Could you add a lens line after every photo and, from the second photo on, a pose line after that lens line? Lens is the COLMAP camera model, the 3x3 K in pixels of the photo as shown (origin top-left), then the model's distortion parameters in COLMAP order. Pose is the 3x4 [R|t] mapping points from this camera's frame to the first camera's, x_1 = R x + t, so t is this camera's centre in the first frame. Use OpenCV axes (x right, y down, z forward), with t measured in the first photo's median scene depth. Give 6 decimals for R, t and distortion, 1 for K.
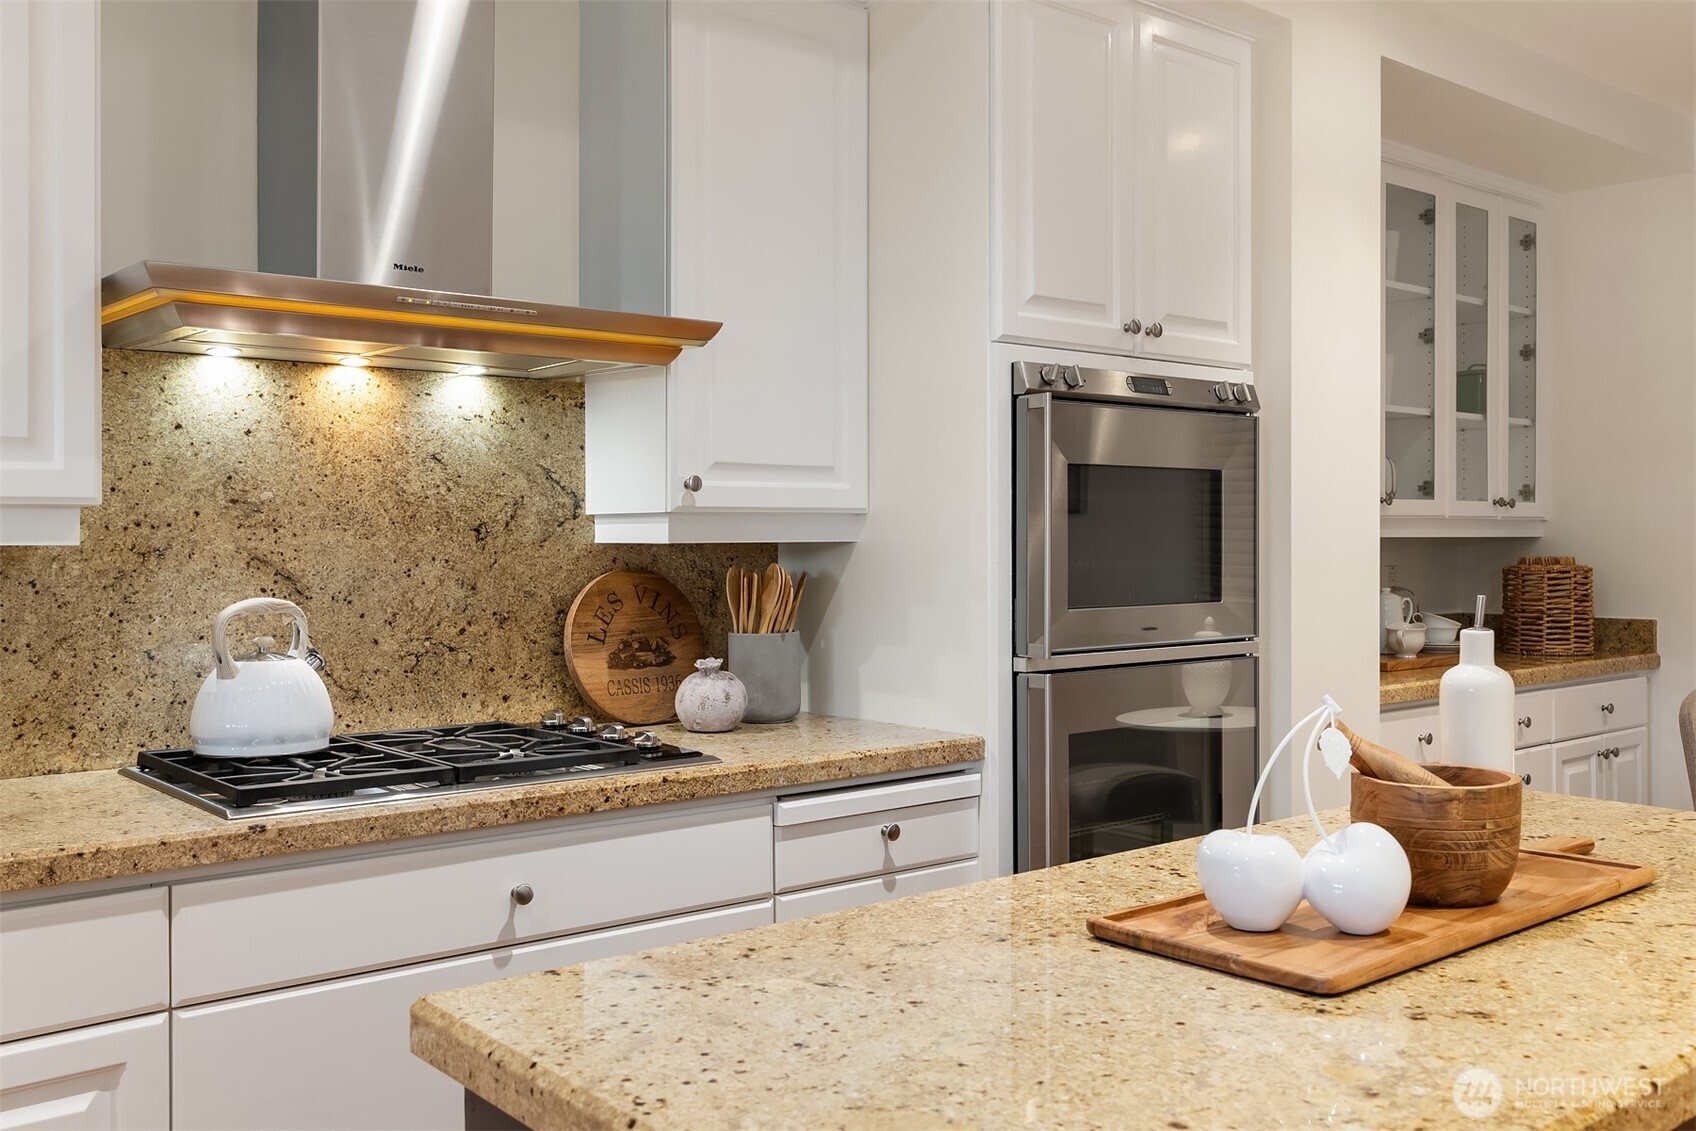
lens RADIAL K [[1525.7, 0, 847.7], [0, 1525.7, 556.0], [0, 0, 1]] dist [0.055243, 0.001159]
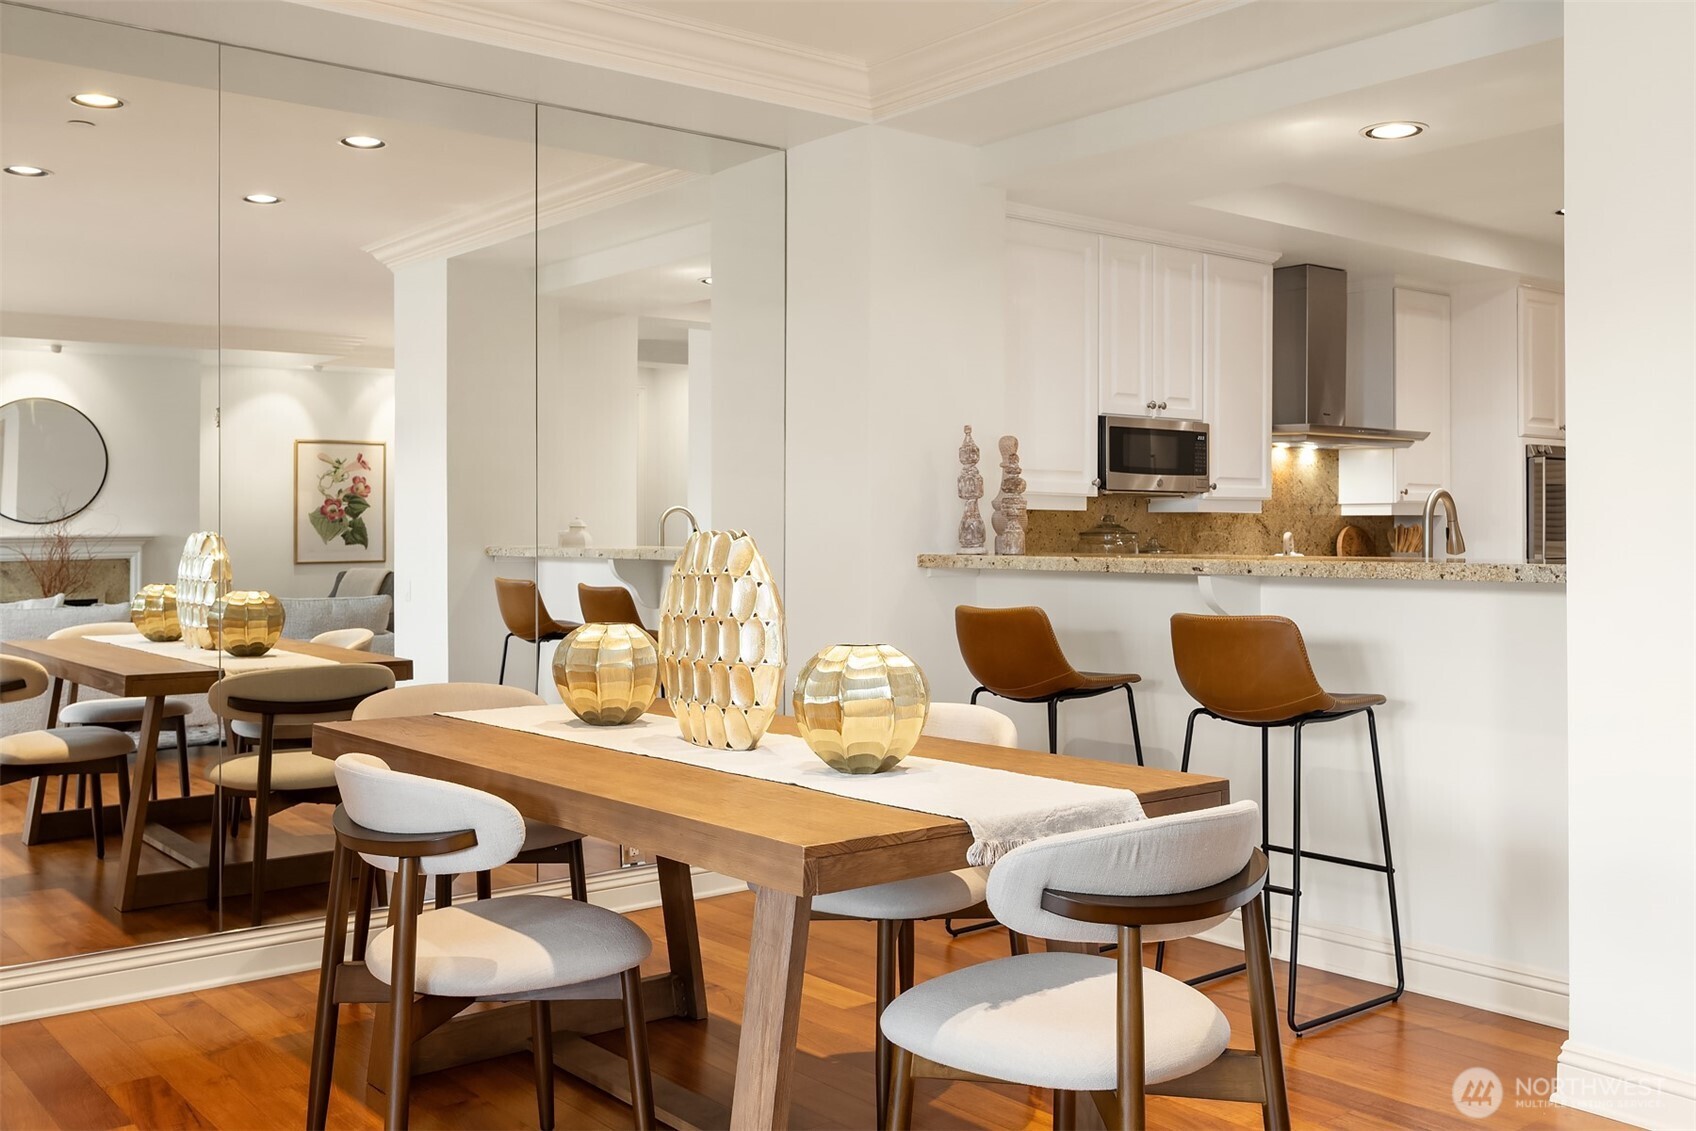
lens RADIAL K [[1568.3, 0, 849.6], [0, 1568.3, 555.4], [0, 0, 1]] dist [-0.001055, 0.000000]
pose [[0.999633, 0.003817, -0.026838, -0.950393], [-0.003764, 0.999991, 0.002005, 0.057123], [0.026845, -0.001903, 0.999638, -1.645343]]
